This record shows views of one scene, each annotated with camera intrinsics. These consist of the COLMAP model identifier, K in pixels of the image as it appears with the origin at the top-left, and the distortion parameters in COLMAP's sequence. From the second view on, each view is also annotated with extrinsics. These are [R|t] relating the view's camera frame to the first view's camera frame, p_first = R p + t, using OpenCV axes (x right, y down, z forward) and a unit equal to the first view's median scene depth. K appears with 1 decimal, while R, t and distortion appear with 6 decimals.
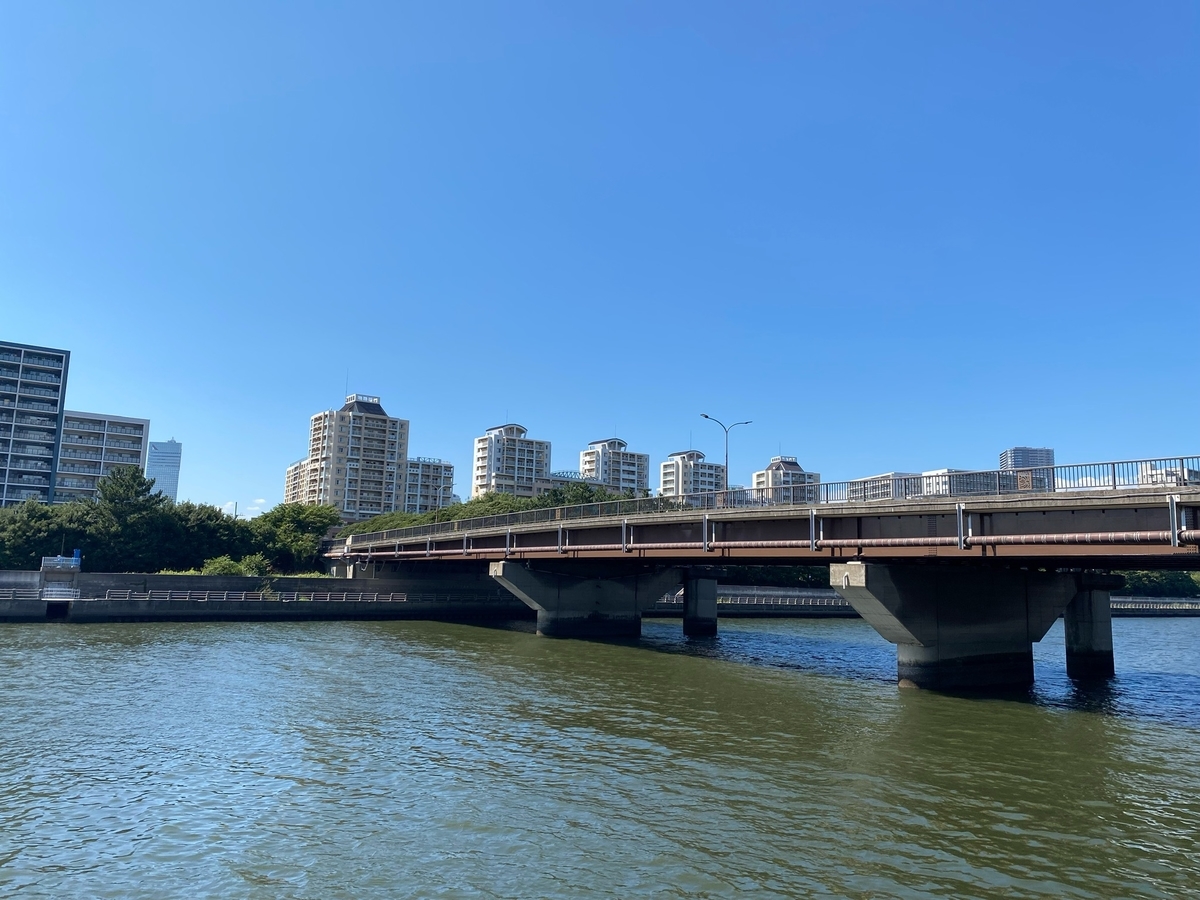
lens RADIAL K [[904.1, 0, 600.7], [0, 904.1, 448.3], [0, 0, 1]] dist [-0.002977, -0.002209]
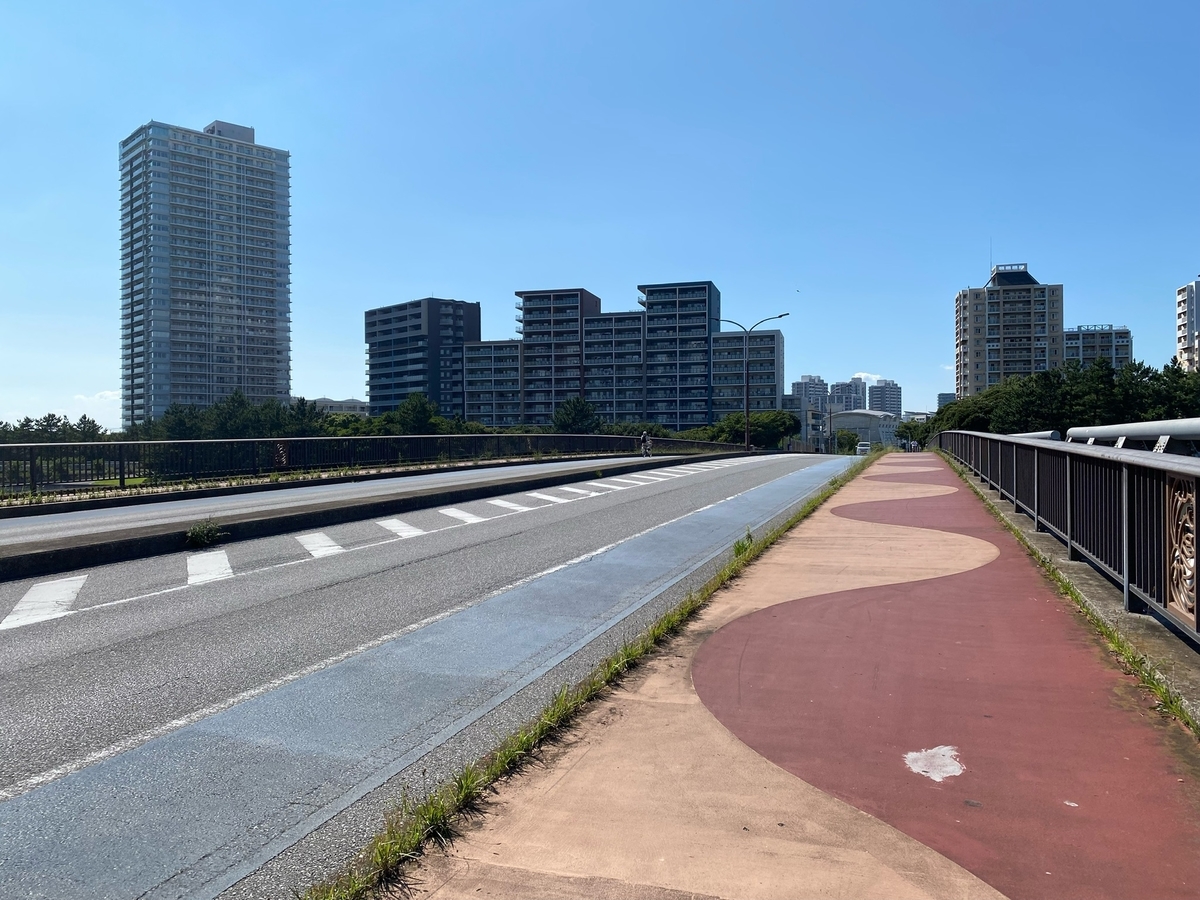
lens RADIAL K [[904.1, 0, 600.3], [0, 904.1, 451.2], [0, 0, 1]] dist [-0.002977, -0.002209]
pose [[0.572887, -0.028478, -0.819140, 0.228881], [0.128275, 0.990196, 0.055287, 0.021911], [0.809535, -0.136748, 0.570924, 0.154499]]
